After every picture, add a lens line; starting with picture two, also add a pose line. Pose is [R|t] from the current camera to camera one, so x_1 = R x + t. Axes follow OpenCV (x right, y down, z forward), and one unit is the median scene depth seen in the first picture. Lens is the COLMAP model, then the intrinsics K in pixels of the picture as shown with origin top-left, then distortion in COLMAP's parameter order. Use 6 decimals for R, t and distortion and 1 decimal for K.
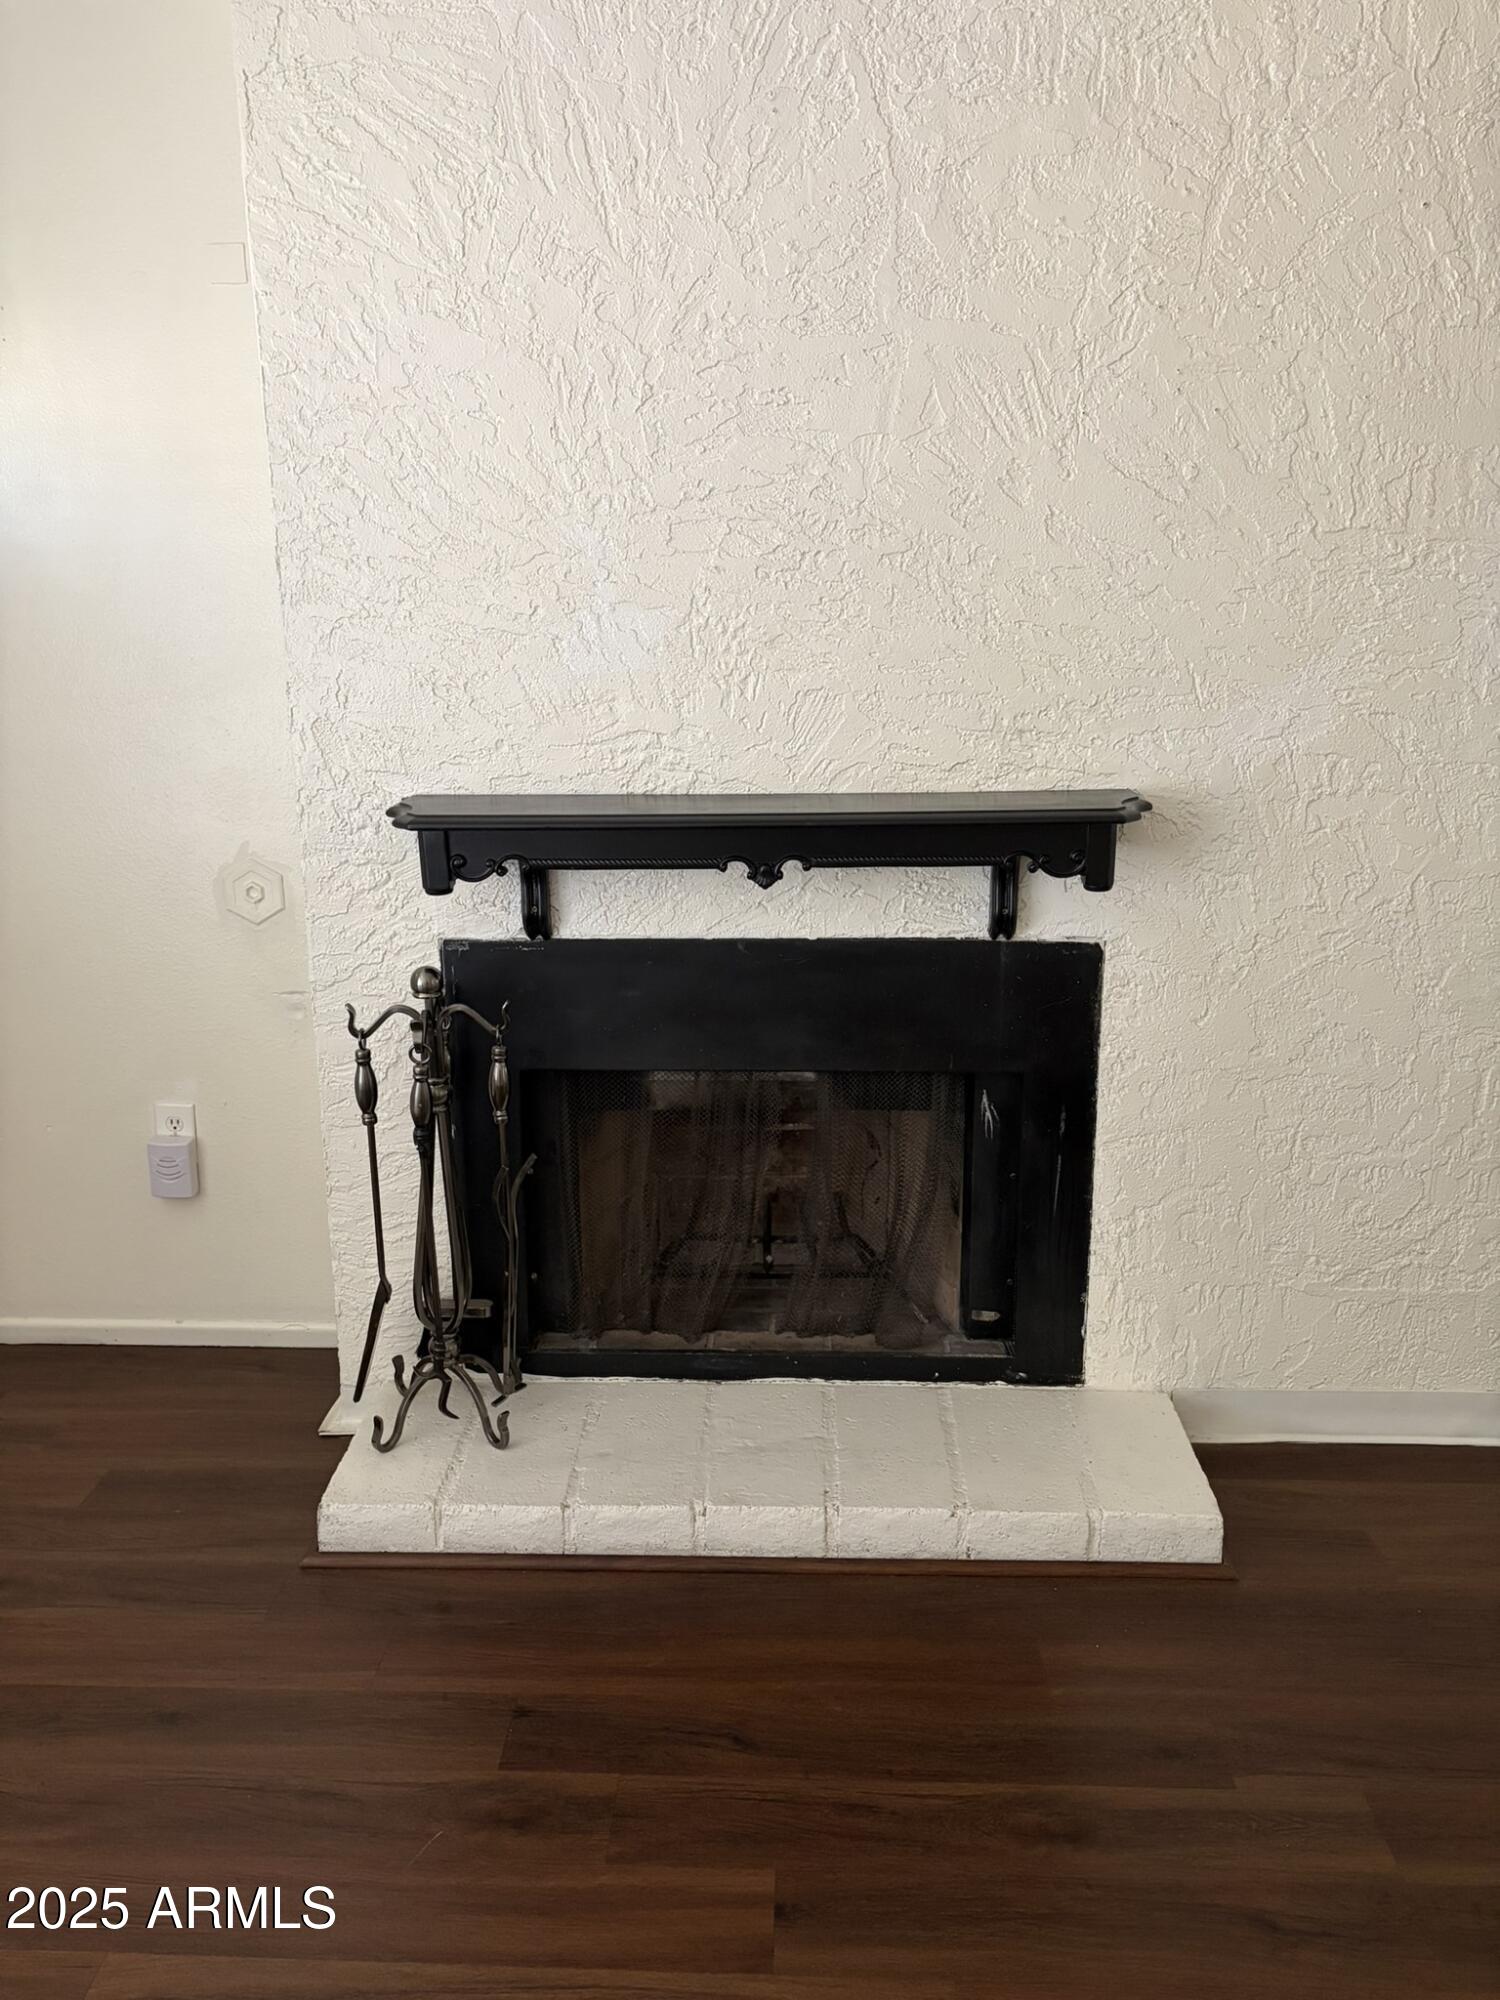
lens RADIAL K [[1504.3, 0, 745.1], [0, 1504.3, 1011.0], [0, 0, 1]] dist [0.072367, -0.094296]
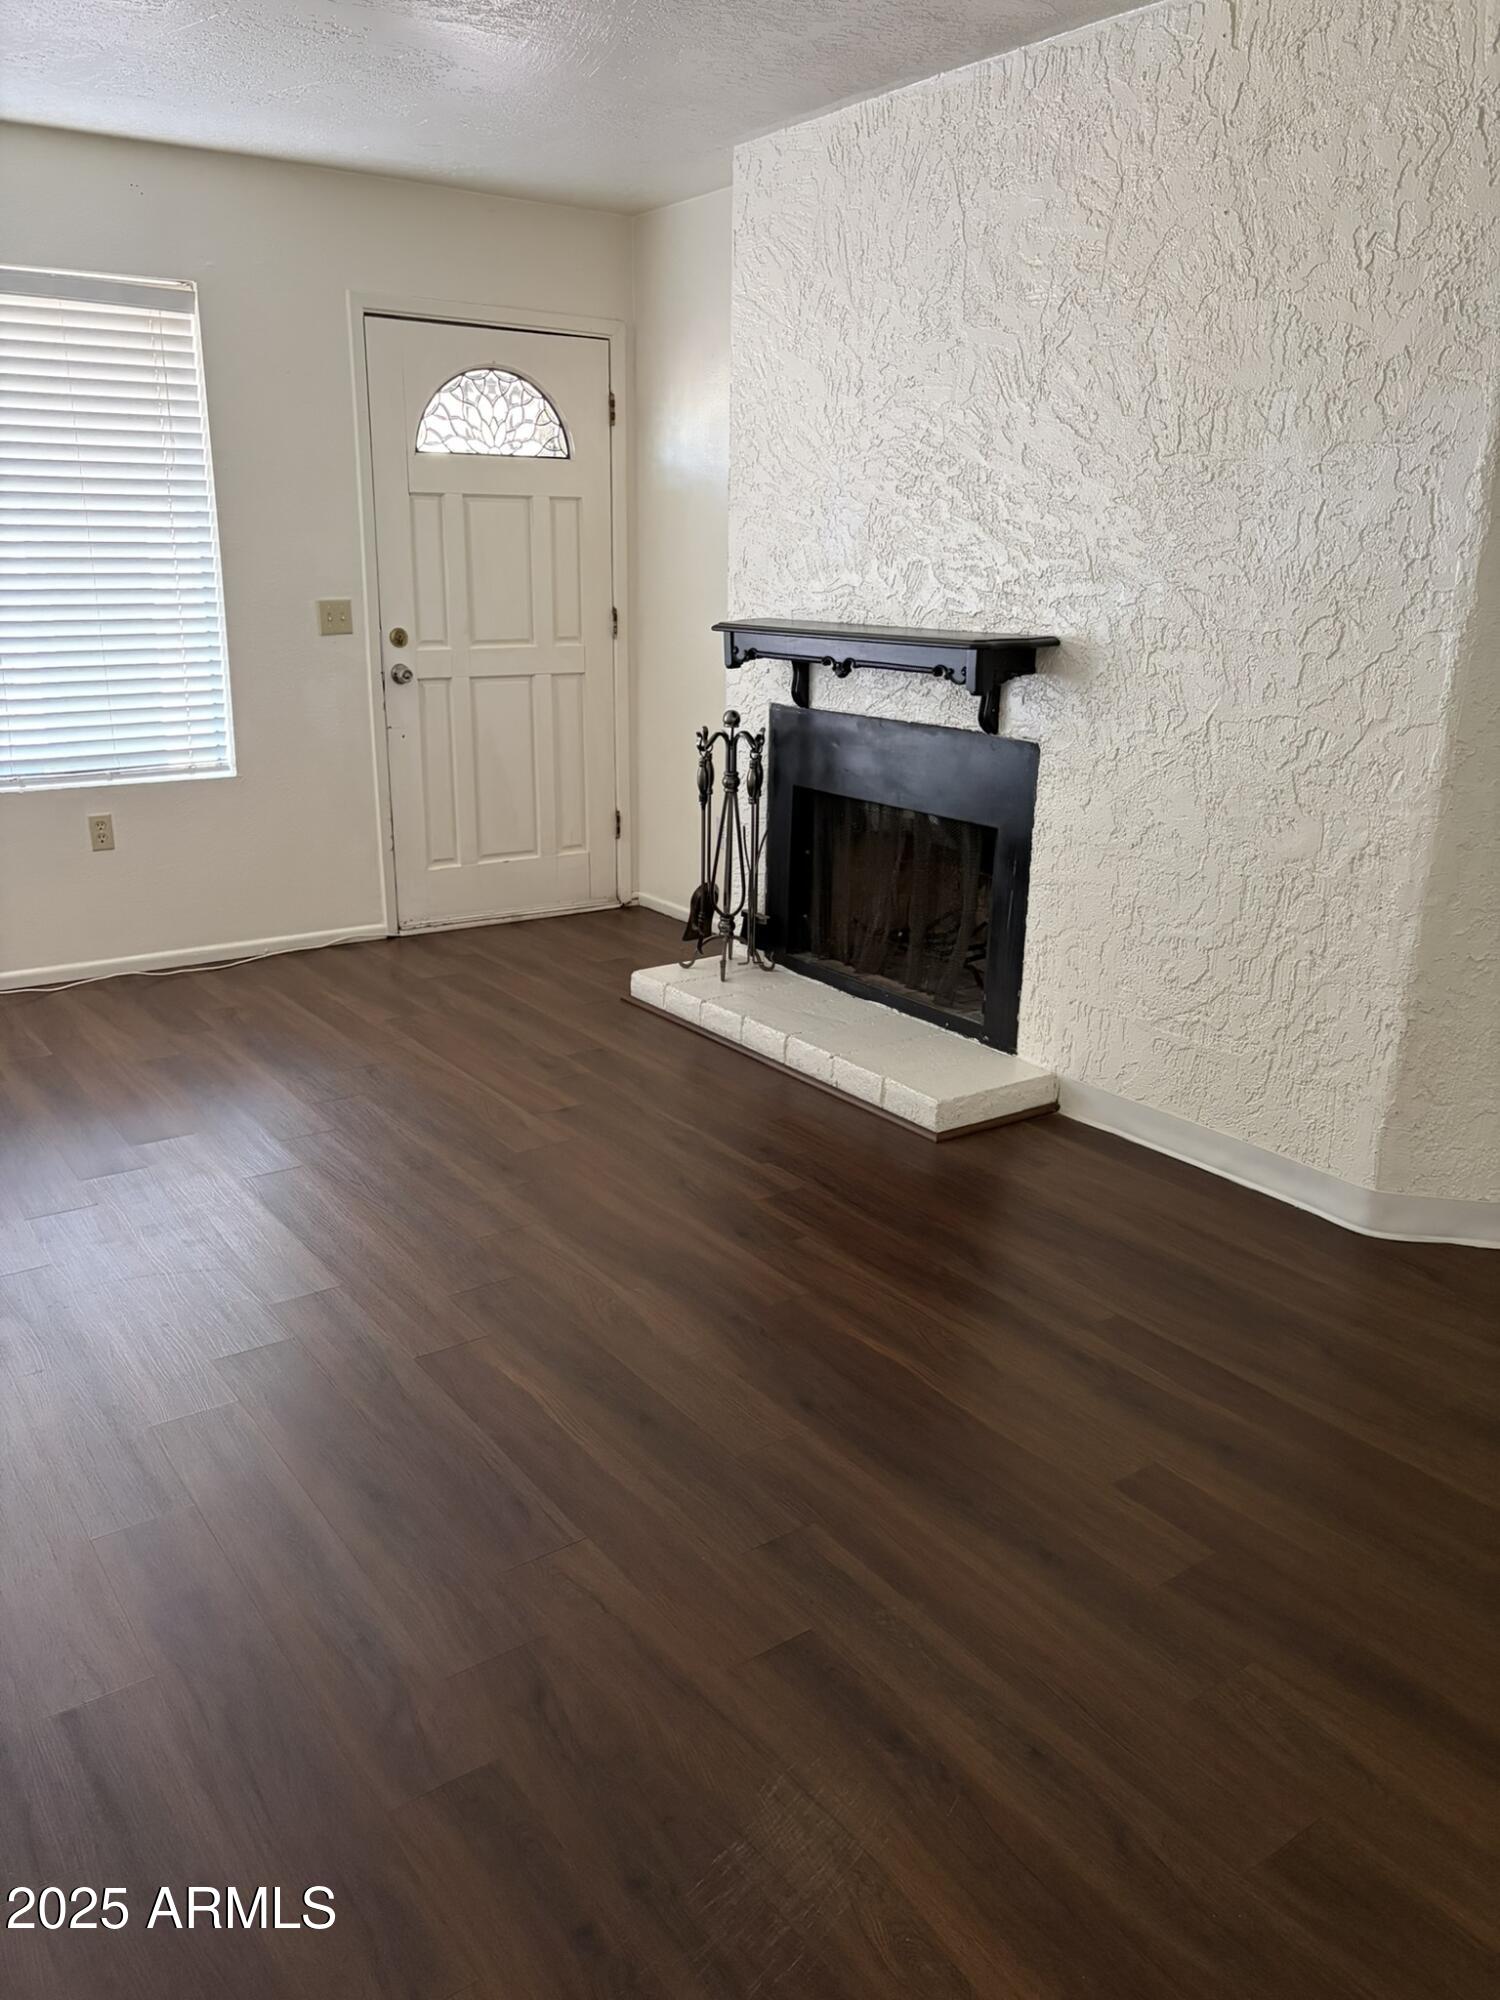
lens RADIAL K [[1504.3, 0, 745.1], [0, 1504.3, 1011.0], [0, 0, 1]] dist [0.072367, -0.094296]
pose [[0.610052, 0.247268, -0.752791, 1.260326], [-0.217284, 0.965847, 0.141166, 0.062691], [0.761987, 0.077451, 0.642945, -0.148473]]
